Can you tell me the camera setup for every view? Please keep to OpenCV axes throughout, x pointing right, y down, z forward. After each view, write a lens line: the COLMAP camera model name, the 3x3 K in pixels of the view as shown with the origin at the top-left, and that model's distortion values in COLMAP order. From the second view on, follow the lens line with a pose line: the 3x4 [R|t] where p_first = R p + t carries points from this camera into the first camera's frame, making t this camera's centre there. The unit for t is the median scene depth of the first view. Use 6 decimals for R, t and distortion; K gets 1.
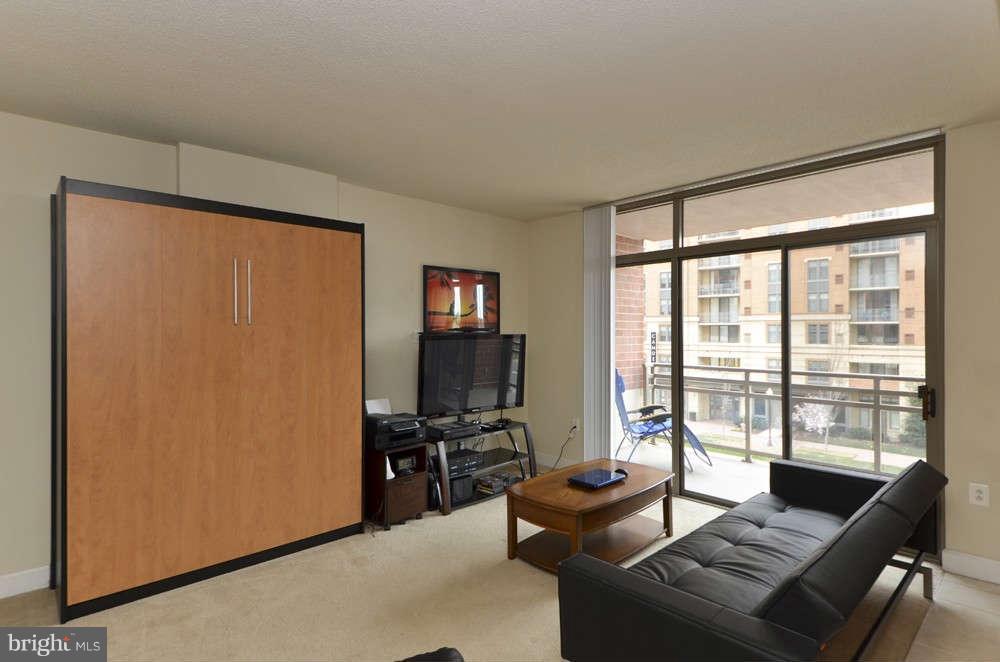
lens RADIAL K [[487.7, 0, 478.9], [0, 487.7, 329.5], [0, 0, 1]] dist [0.032848, -0.001128]
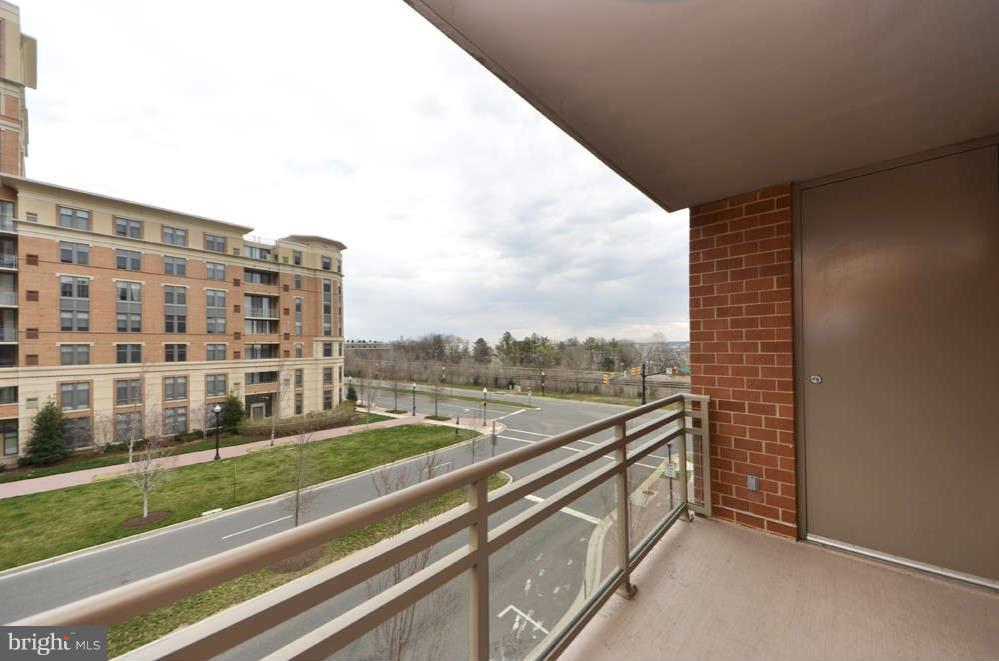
lens RADIAL K [[487.2, 0, 501.1], [0, 487.2, 331.8], [0, 0, 1]] dist [0.032848, -0.001128]
pose [[-0.222901, 0.029068, 0.974408, -0.761932], [0.007981, 0.999576, -0.027993, -0.003463], [-0.974808, 0.001537, -0.223038, 0.753167]]
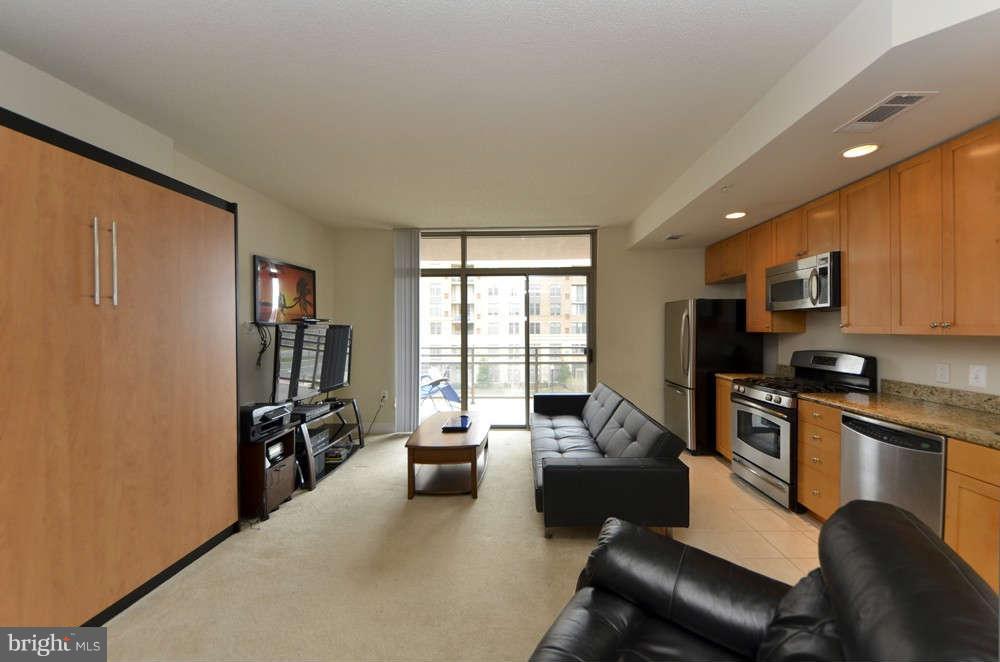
lens RADIAL K [[360.8, 0, 503.0], [0, 360.8, 330.6], [0, 0, 1]] dist [-0.019599, -0.001193]
pose [[0.707368, -0.009103, 0.706787, -0.002632], [0.000326, 0.999921, 0.012552, 0.000130], [-0.706845, -0.008648, 0.707315, 0.001160]]
